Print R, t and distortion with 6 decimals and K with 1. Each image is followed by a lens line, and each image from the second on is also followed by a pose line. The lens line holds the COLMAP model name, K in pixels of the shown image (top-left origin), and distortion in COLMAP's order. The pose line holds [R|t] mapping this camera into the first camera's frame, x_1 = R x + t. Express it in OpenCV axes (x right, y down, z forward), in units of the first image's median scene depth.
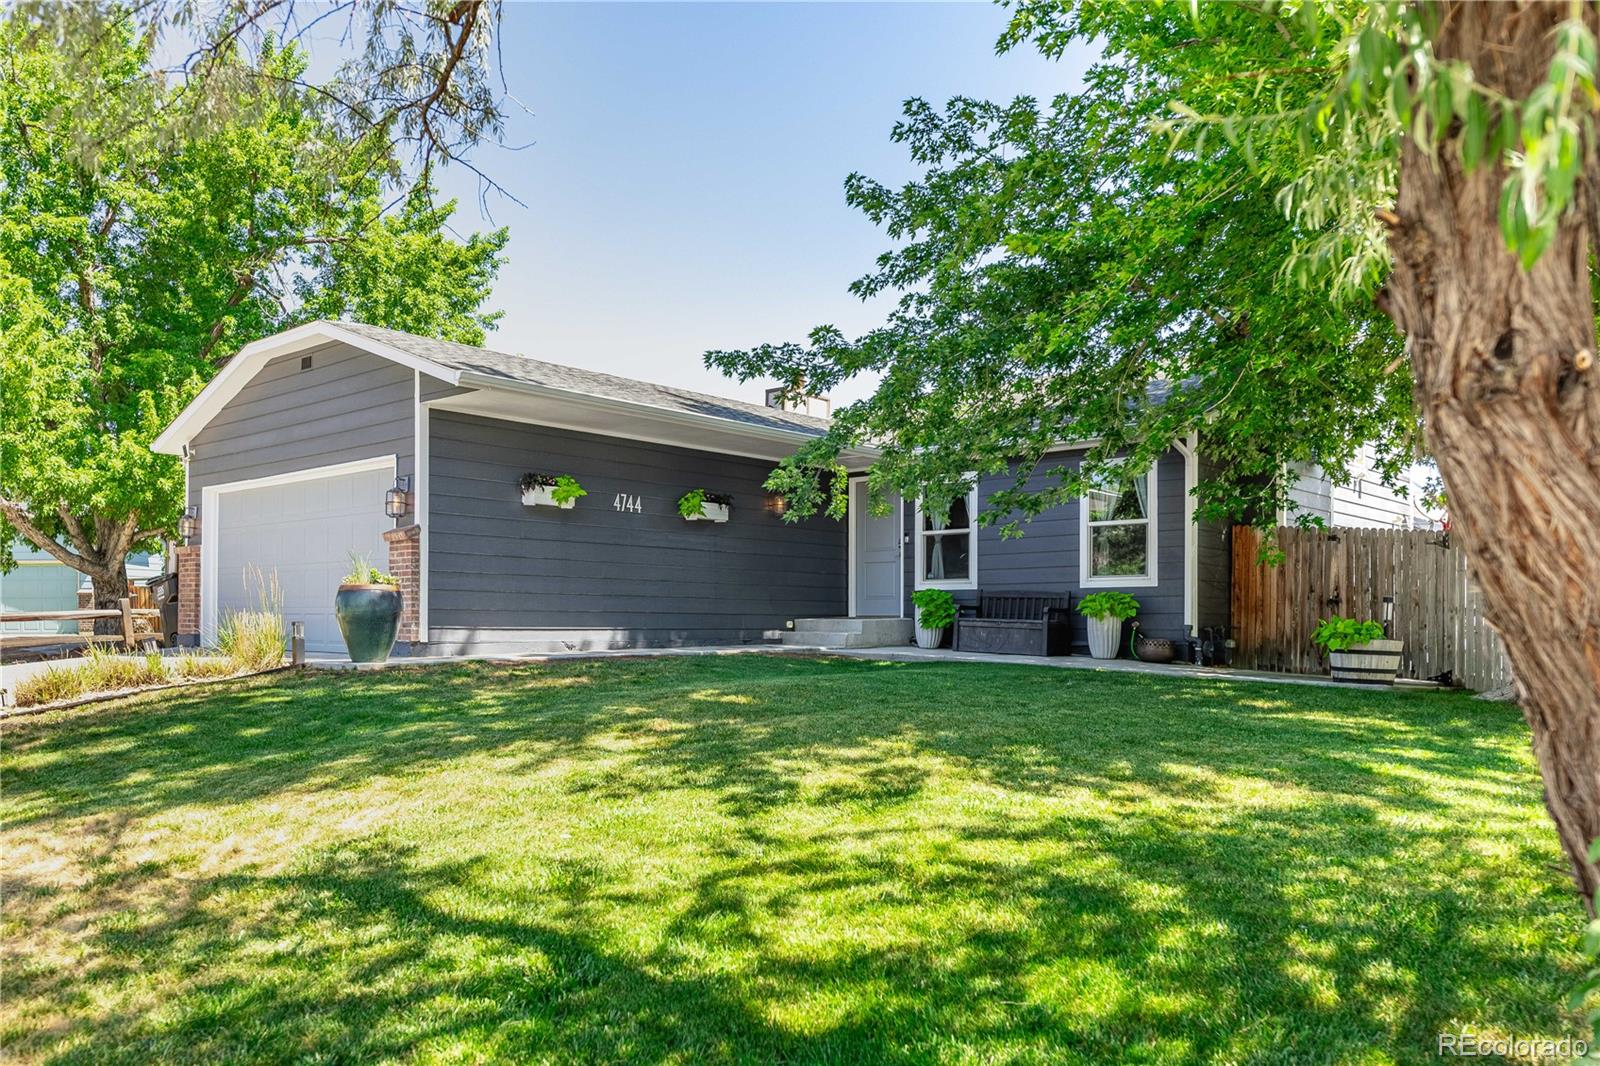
lens RADIAL K [[1097.8, 0, 800.0], [0, 1097.8, 533.0], [0, 0, 1]] dist [-0.035350, 0.000033]
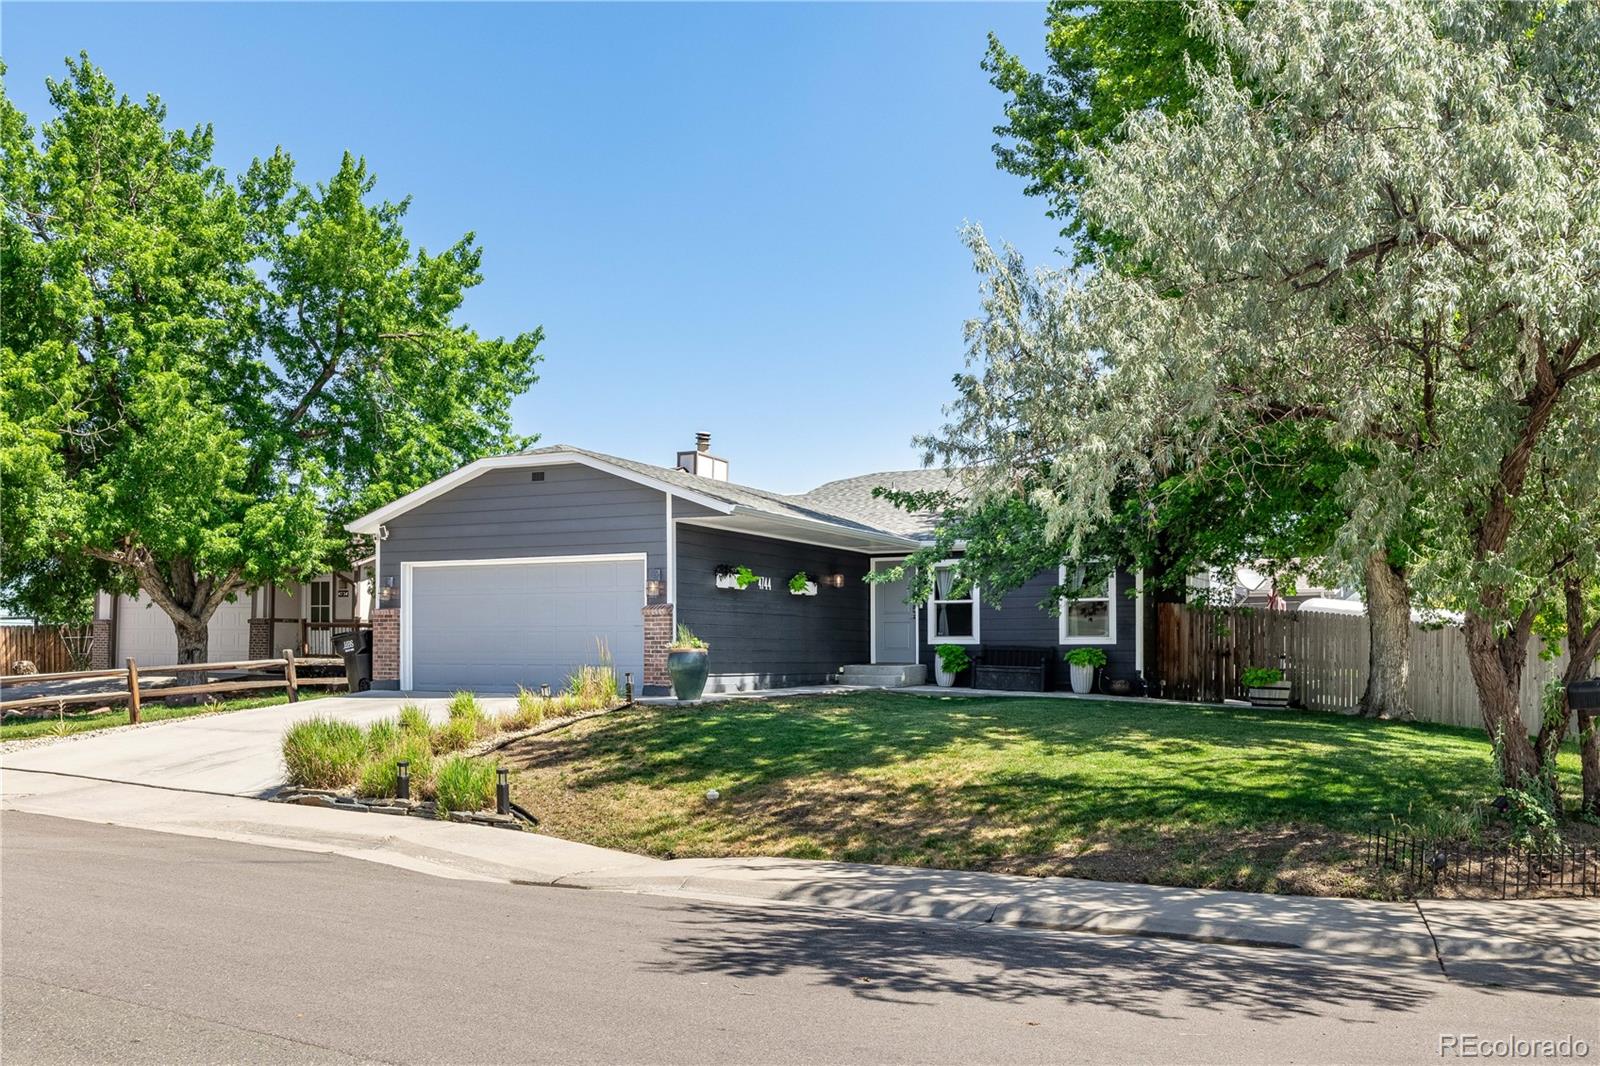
lens RADIAL K [[1097.8, 0, 800.0], [0, 1097.8, 533.0], [0, 0, 1]] dist [-0.035350, 0.000033]
pose [[0.974194, 0.023436, 0.224491, -0.426558], [-0.016778, 0.999362, -0.031519, -0.047958], [-0.225087, 0.026939, 0.973966, -0.356007]]
